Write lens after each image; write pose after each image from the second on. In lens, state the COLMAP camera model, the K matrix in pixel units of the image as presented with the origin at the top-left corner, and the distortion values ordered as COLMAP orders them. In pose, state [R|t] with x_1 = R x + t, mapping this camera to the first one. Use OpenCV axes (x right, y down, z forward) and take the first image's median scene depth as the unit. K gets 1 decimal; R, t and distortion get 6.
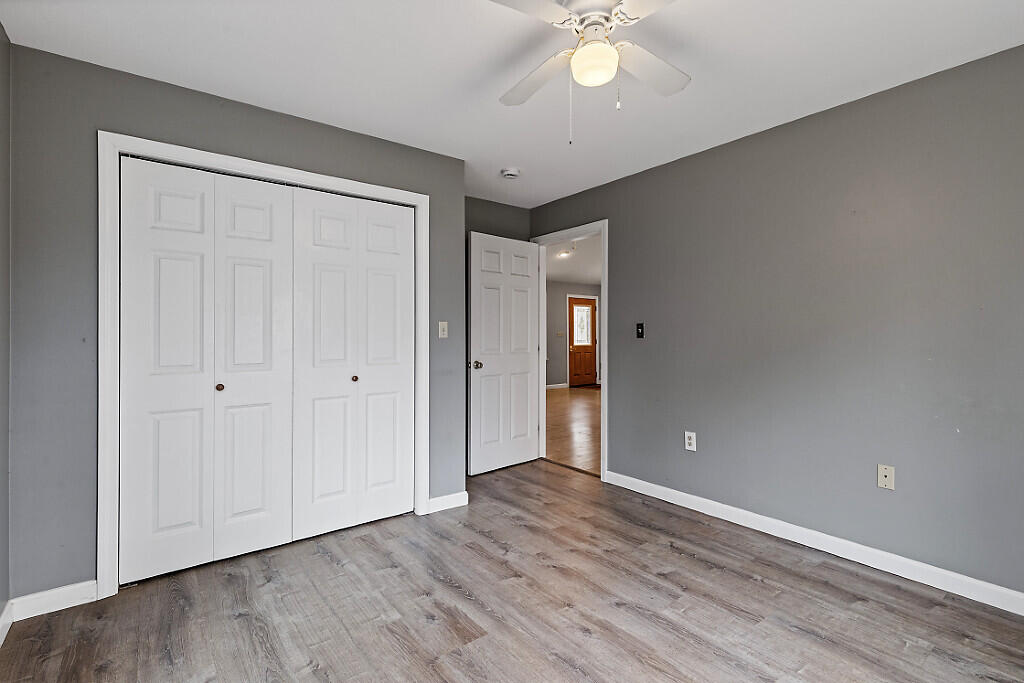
lens RADIAL K [[475.2, 0, 502.0], [0, 475.2, 334.0], [0, 0, 1]] dist [0.010354, -0.000250]
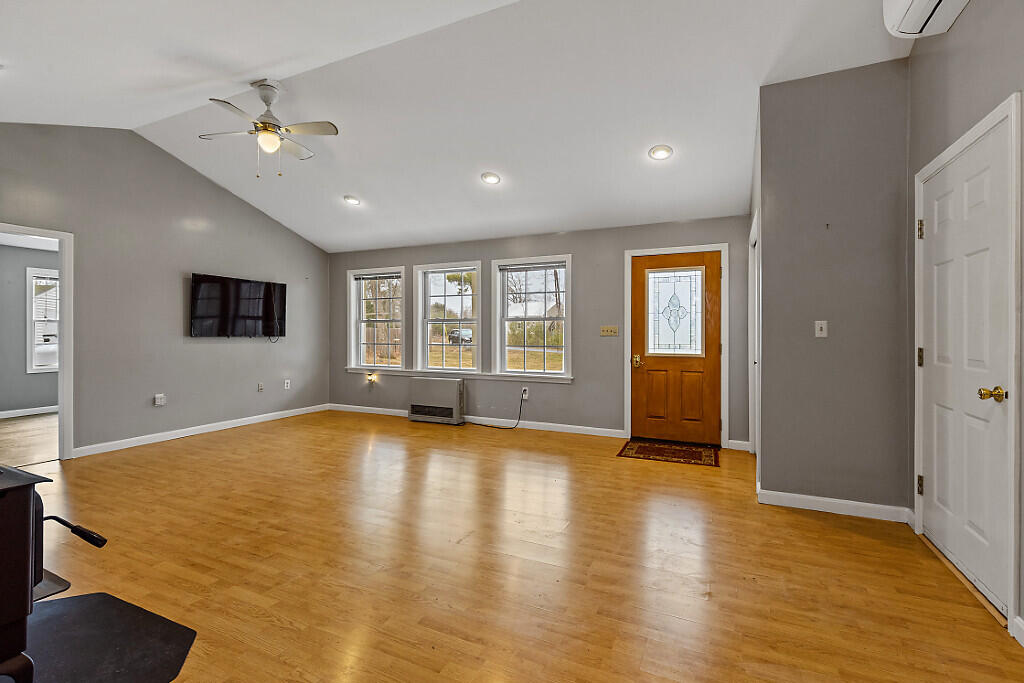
lens RADIAL K [[474.3, 0, 509.1], [0, 474.3, 332.9], [0, 0, 1]] dist [0.001483, -0.000629]
pose [[0.465965, 0.006638, -0.884778, 0.505948], [-0.001446, 0.999976, 0.006740, -0.000755], [0.884802, -0.001861, 0.465963, 0.645092]]
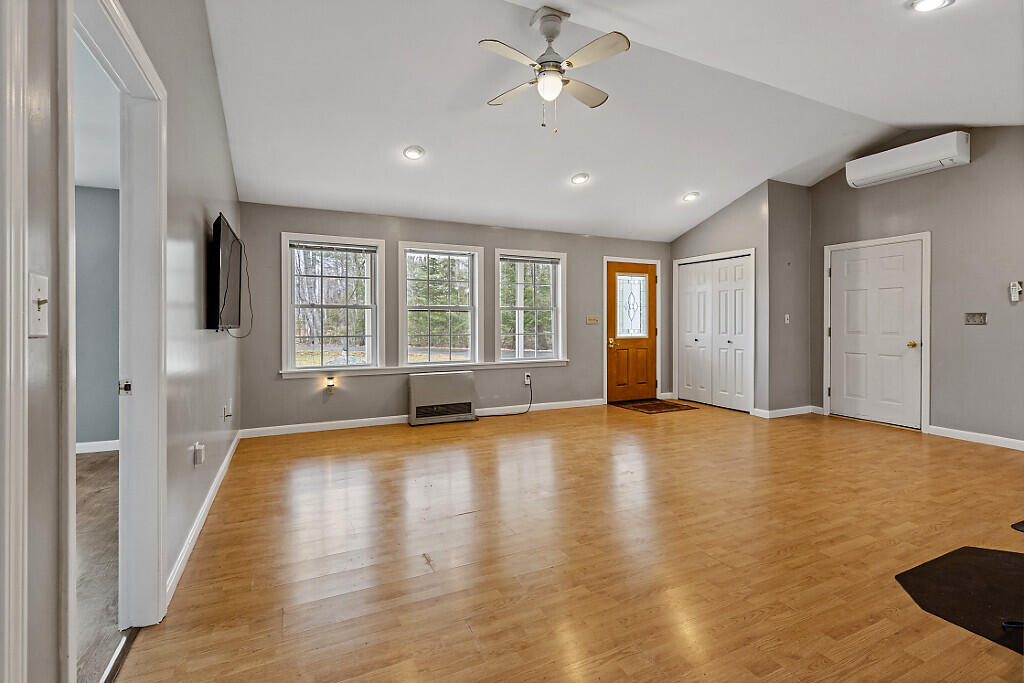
lens RADIAL K [[466.2, 0, 511.2], [0, 466.2, 323.2], [0, 0, 1]] dist [0.007001, -0.000432]
pose [[0.980310, 0.005415, -0.197391, 0.134755], [-0.004053, 0.999965, 0.007302, 0.000793], [0.197423, -0.006358, 0.980298, 0.363160]]
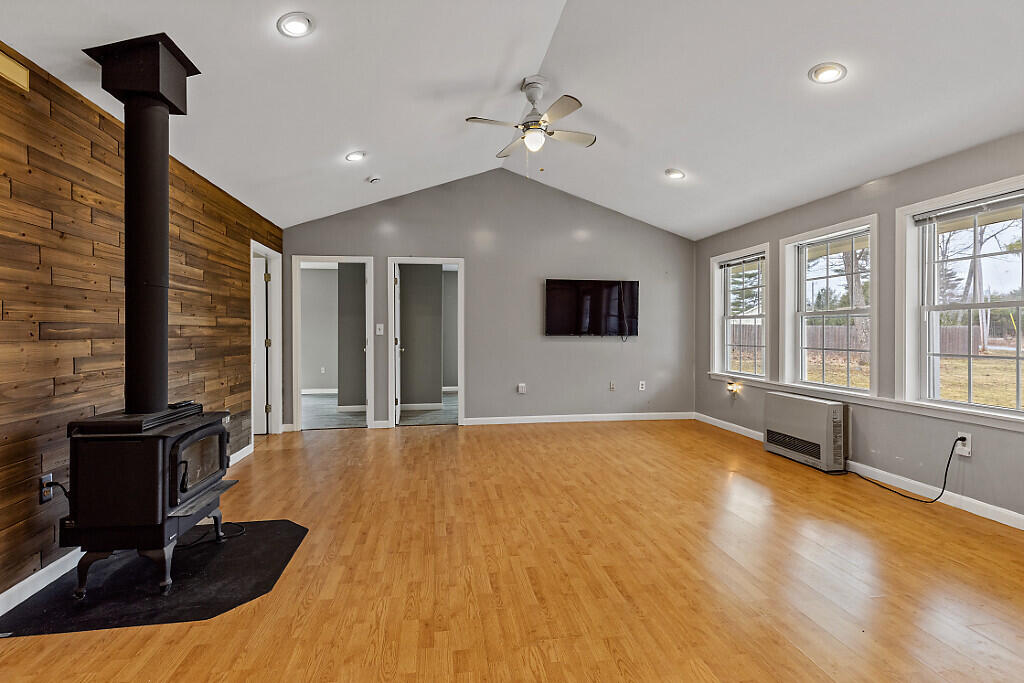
lens RADIAL K [[475.2, 0, 502.0], [0, 475.2, 334.0], [0, 0, 1]] dist [0.010354, -0.000250]
pose [[-0.483867, 0.009683, -0.875088, 0.429302], [0.005868, 0.999952, 0.007820, 0.000595], [0.875122, -0.001351, -0.483901, 0.804951]]
